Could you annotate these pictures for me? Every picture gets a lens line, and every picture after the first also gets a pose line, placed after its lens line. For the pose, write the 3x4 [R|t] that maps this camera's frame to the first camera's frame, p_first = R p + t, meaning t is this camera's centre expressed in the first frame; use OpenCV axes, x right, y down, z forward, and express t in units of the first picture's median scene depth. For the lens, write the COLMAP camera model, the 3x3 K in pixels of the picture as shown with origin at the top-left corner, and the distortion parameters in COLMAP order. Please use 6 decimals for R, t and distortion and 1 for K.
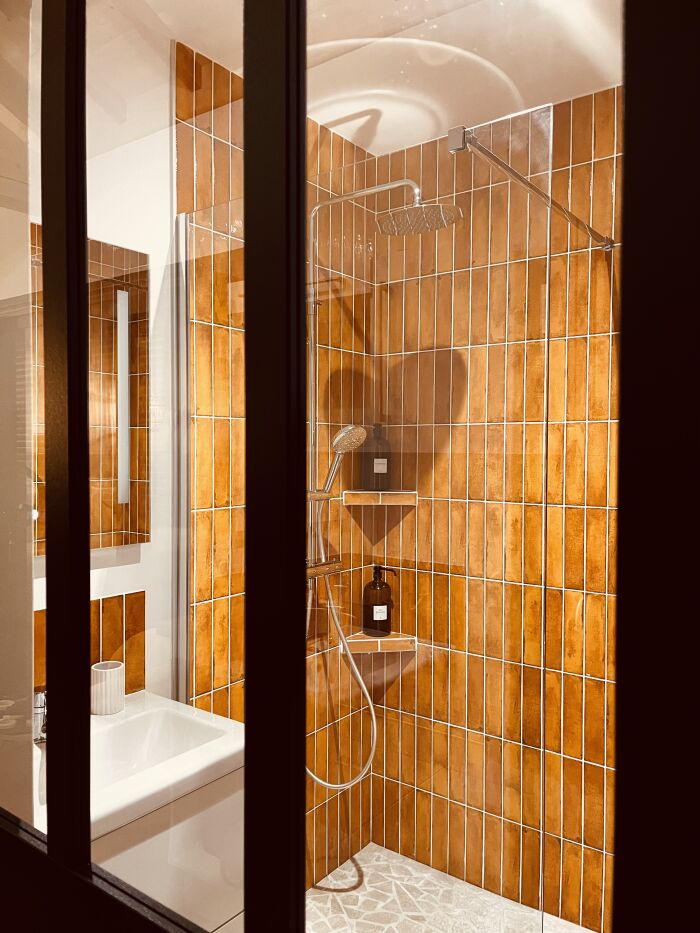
lens RADIAL K [[715.7, 0, 347.3], [0, 715.7, 470.4], [0, 0, 1]] dist [0.070362, -0.082187]
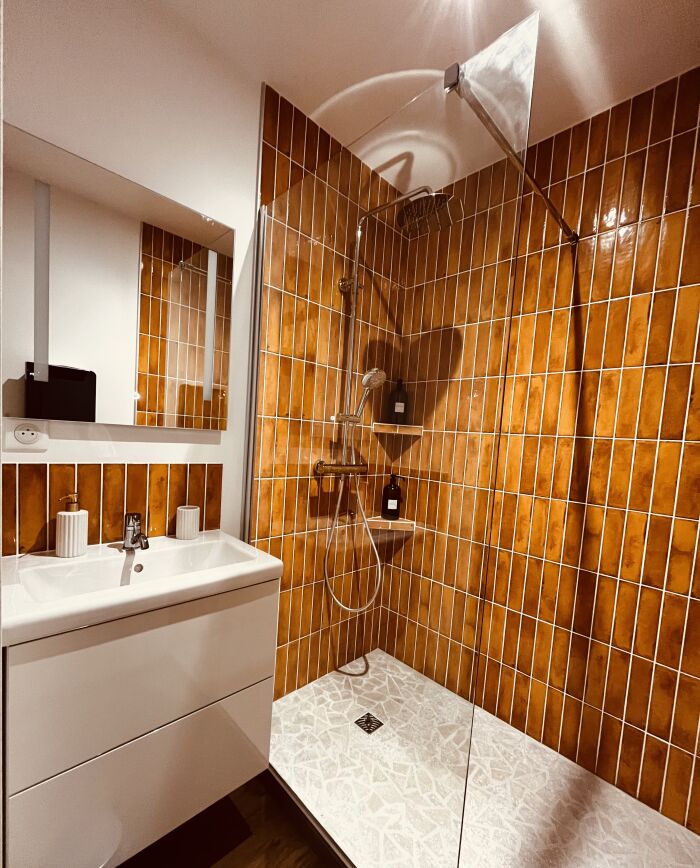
lens RADIAL K [[380.3, 0, 352.4], [0, 380.3, 465.9], [0, 0, 1]] dist [-0.000361, -0.000219]
pose [[0.987424, 0.072466, -0.140508, 0.072847], [-0.066917, 0.996796, 0.043824, 0.091304], [0.143233, -0.033871, 0.989109, 0.200444]]
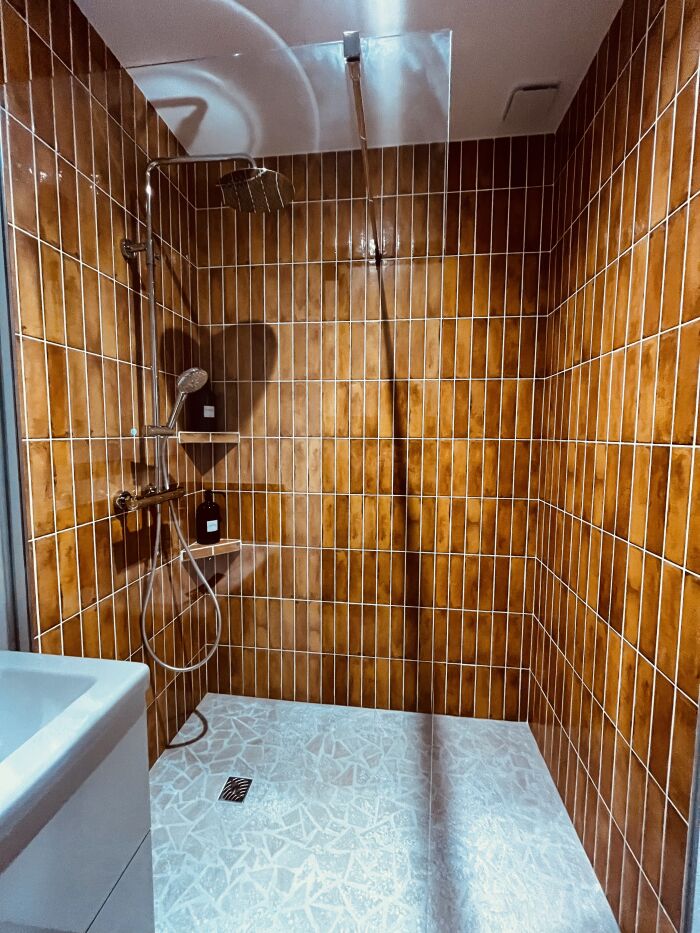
lens RADIAL K [[377.3, 0, 349.4], [0, 377.3, 464.8], [0, 0, 1]] dist [-0.001062, -0.000205]
pose [[0.866750, -0.041177, 0.497040, -0.077678], [0.011839, 0.998004, 0.062034, 0.051186], [-0.498602, -0.047884, 0.865508, 0.305258]]
